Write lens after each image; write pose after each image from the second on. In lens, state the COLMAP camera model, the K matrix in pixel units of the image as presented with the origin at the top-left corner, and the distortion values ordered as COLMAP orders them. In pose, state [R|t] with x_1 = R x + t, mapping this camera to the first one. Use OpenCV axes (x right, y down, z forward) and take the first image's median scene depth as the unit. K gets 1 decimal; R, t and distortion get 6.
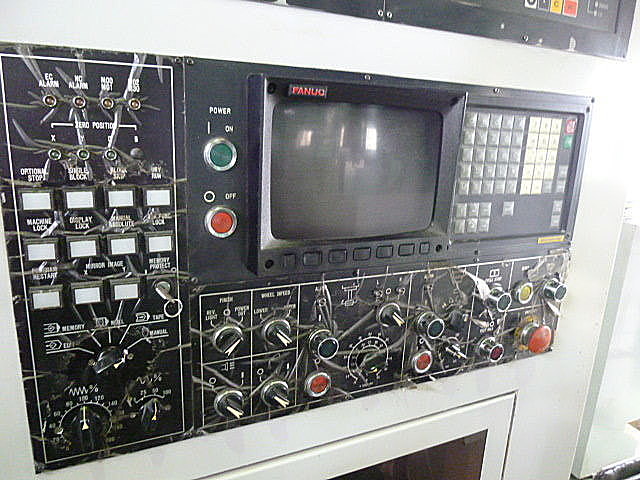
lens RADIAL K [[484.5, 0, 322.1], [0, 484.5, 243.0], [0, 0, 1]] dist [-0.030596, 0.005206]
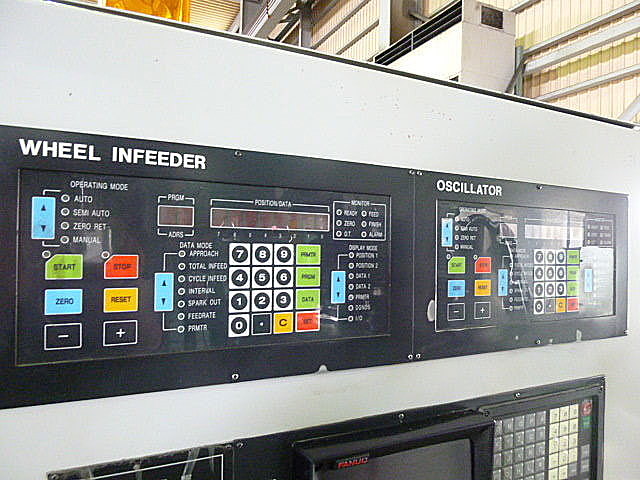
lens RADIAL K [[484.5, 0, 322.1], [0, 484.5, 243.0], [0, 0, 1]] dist [-0.030596, 0.005206]
pose [[0.999088, -0.026609, 0.033397, -0.092988], [0.034181, 0.967130, -0.251973, -0.410497], [-0.025595, 0.252885, 0.967158, -0.090009]]
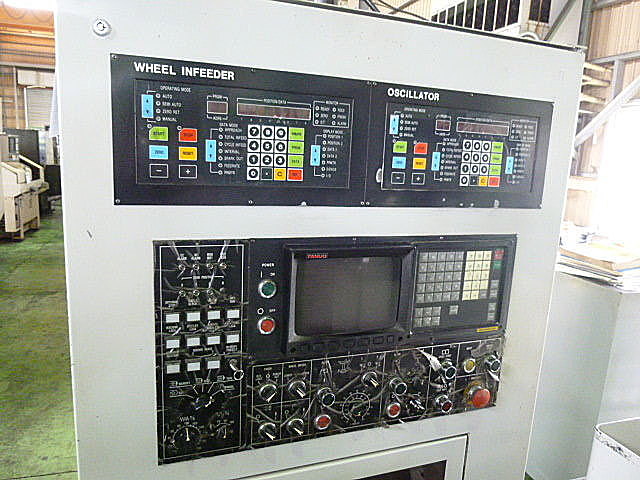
lens RADIAL K [[484.5, 0, 322.1], [0, 484.5, 243.0], [0, 0, 1]] dist [-0.030596, 0.005206]
pose [[0.996255, 0.022313, -0.083531, 0.112815], [-0.027727, 0.997551, -0.064214, -0.198947], [0.081894, 0.066290, 0.994434, -0.639076]]
